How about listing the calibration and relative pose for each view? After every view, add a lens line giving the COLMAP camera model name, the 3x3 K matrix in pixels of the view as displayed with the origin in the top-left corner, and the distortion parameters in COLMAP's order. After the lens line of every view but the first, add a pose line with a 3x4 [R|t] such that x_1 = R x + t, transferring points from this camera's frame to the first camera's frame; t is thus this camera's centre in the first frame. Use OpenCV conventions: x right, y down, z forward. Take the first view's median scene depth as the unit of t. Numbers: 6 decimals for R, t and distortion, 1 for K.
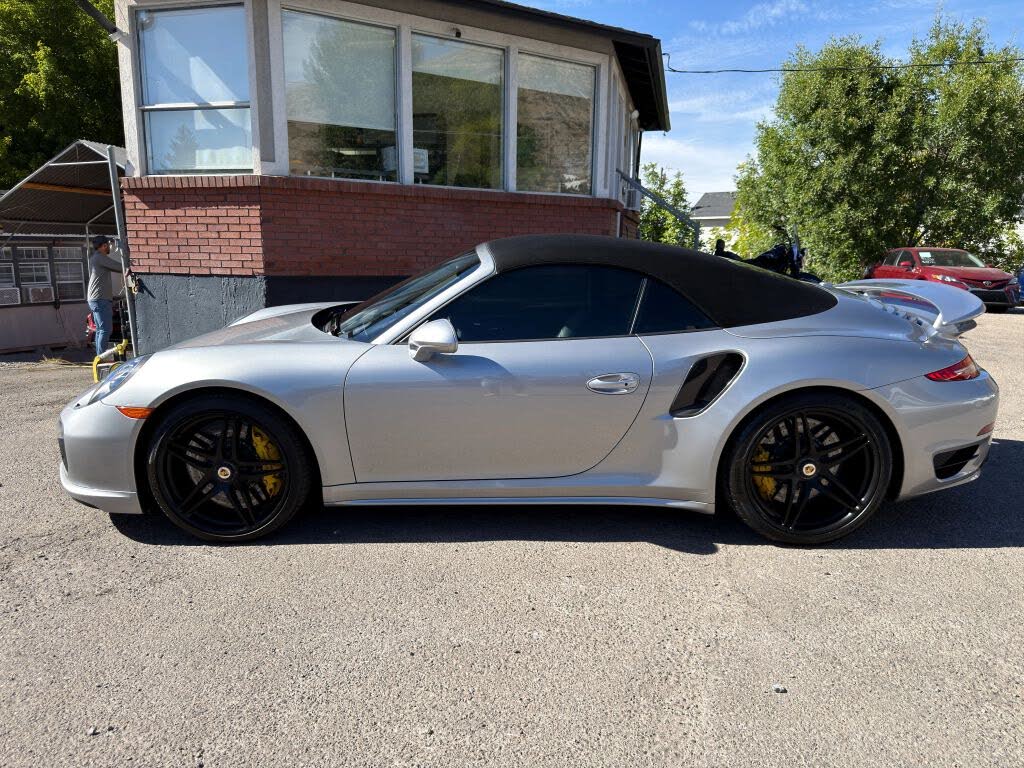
lens RADIAL K [[715.8, 0, 516.4], [0, 715.8, 388.0], [0, 0, 1]] dist [0.017509, -0.042132]
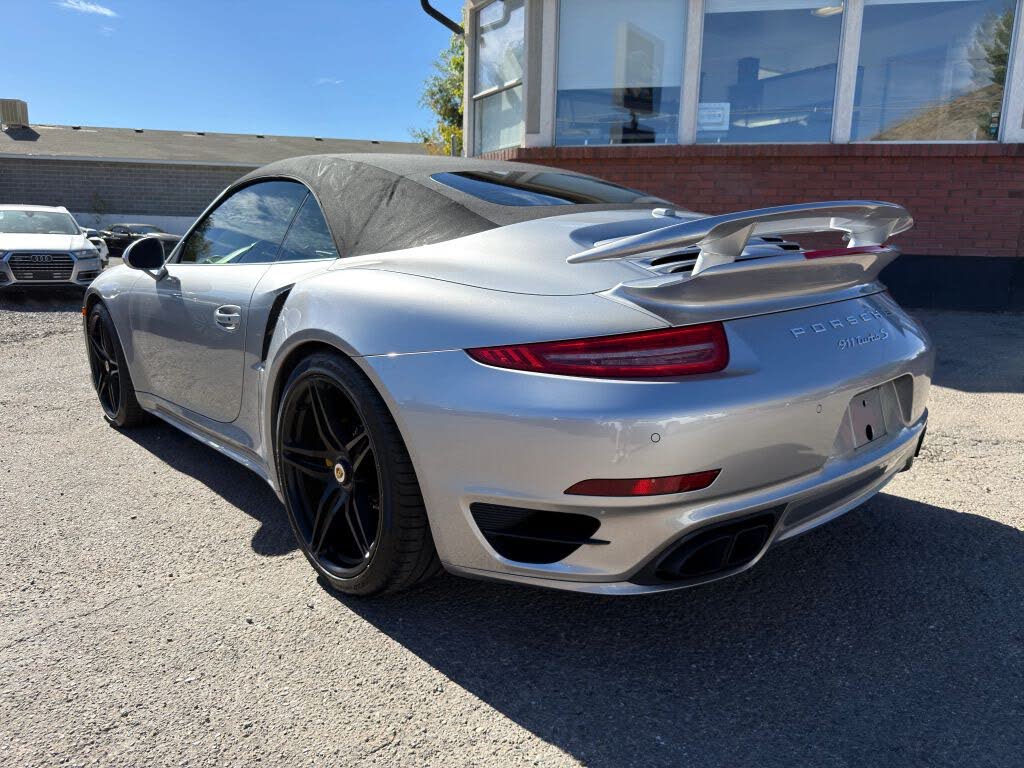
lens RADIAL K [[715.8, 0, 473.3], [0, 715.8, 379.1], [0, 0, 1]] dist [0.017509, -0.042132]
pose [[0.667317, 0.140681, -0.731366, 0.866099], [-0.150161, 0.987246, 0.052889, -0.022582], [0.729479, 0.074529, 0.679931, 0.580579]]
